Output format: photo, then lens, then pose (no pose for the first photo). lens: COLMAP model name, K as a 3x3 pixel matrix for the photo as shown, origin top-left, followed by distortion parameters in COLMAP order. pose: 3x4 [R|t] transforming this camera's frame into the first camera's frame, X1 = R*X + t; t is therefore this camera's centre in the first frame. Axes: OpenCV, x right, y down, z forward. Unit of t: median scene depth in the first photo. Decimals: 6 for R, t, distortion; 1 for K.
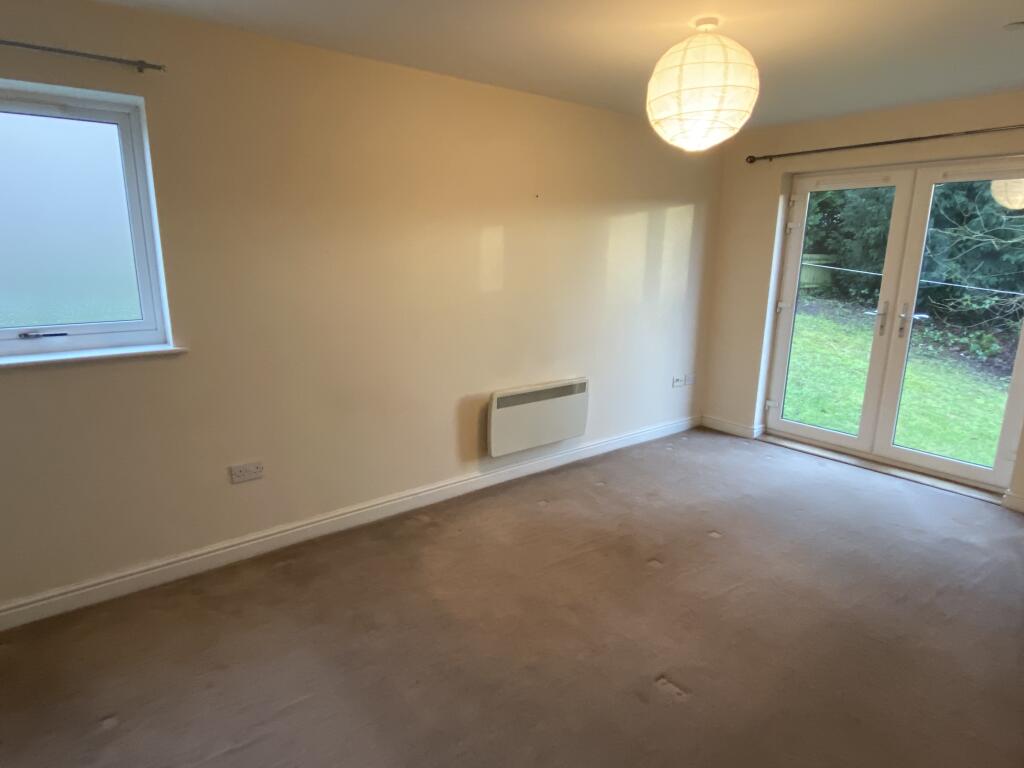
lens RADIAL K [[579.2, 0, 512.0], [0, 579.2, 384.0], [0, 0, 1]] dist [0.078194, -0.086023]
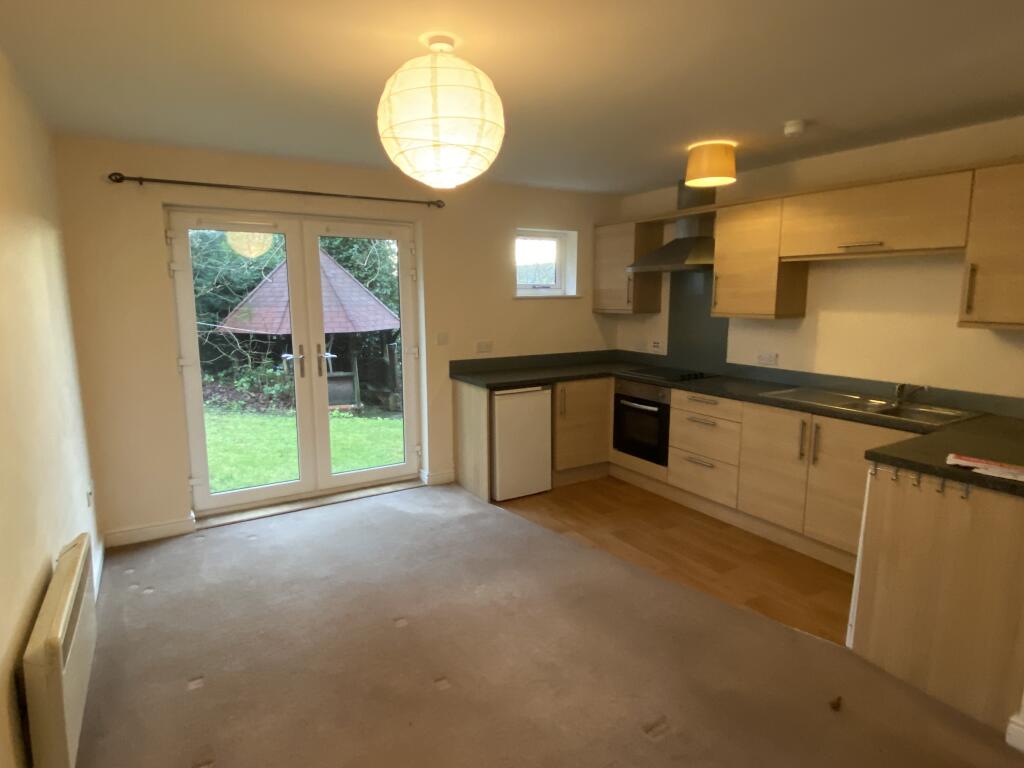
lens RADIAL K [[579.2, 0, 512.0], [0, 579.2, 384.0], [0, 0, 1]] dist [0.078194, -0.086023]
pose [[0.116079, -0.165057, 0.979429, -0.319161], [0.223950, 0.965052, 0.136092, -0.123290], [-0.967663, 0.203546, 0.148986, 0.473942]]
